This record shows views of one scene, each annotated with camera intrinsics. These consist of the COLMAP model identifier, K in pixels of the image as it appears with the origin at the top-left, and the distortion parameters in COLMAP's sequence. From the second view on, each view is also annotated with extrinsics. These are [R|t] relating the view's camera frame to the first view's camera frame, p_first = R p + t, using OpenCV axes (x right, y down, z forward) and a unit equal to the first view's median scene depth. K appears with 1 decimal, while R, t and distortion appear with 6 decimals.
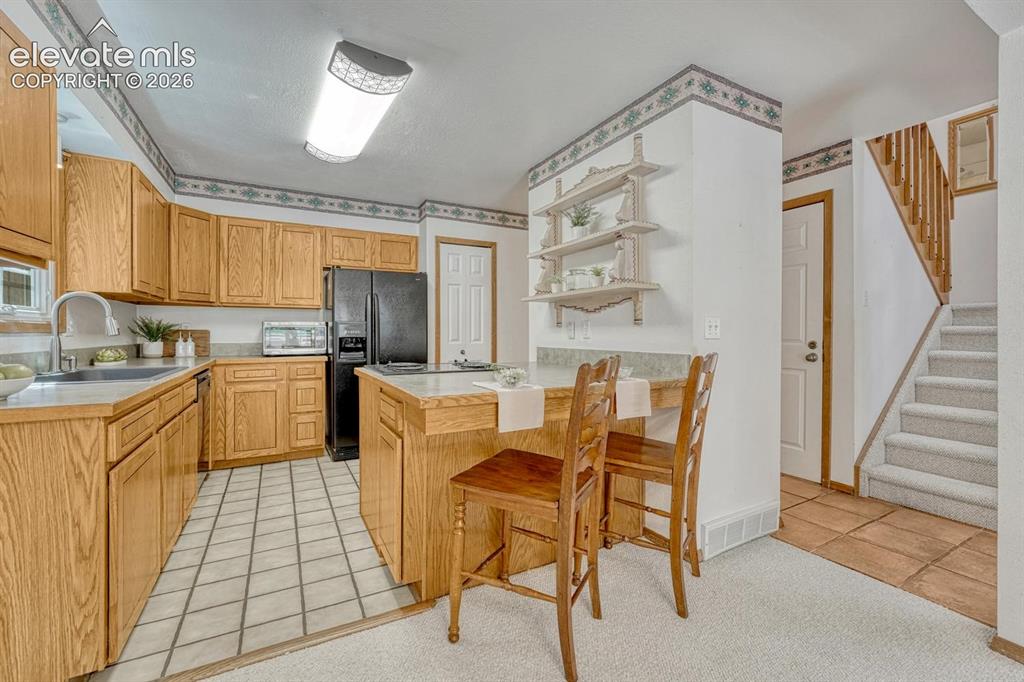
lens RADIAL K [[430.6, 0, 509.9], [0, 430.6, 336.2], [0, 0, 1]] dist [-0.006177, -0.000212]
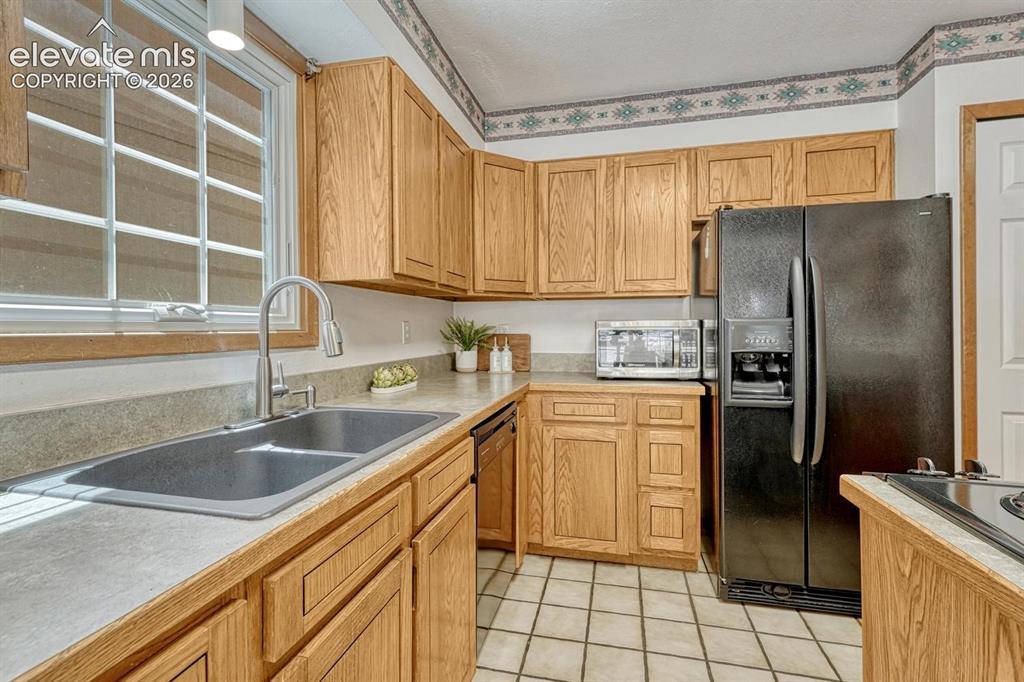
lens RADIAL K [[461.1, 0, 512.3], [0, 461.1, 320.1], [0, 0, 1]] dist [0.000243, 0.000015]
pose [[0.744983, -0.015314, -0.666908, -0.234118], [-0.001059, 0.999708, -0.024139, -0.020180], [0.667083, 0.018689, 0.744749, 0.446275]]
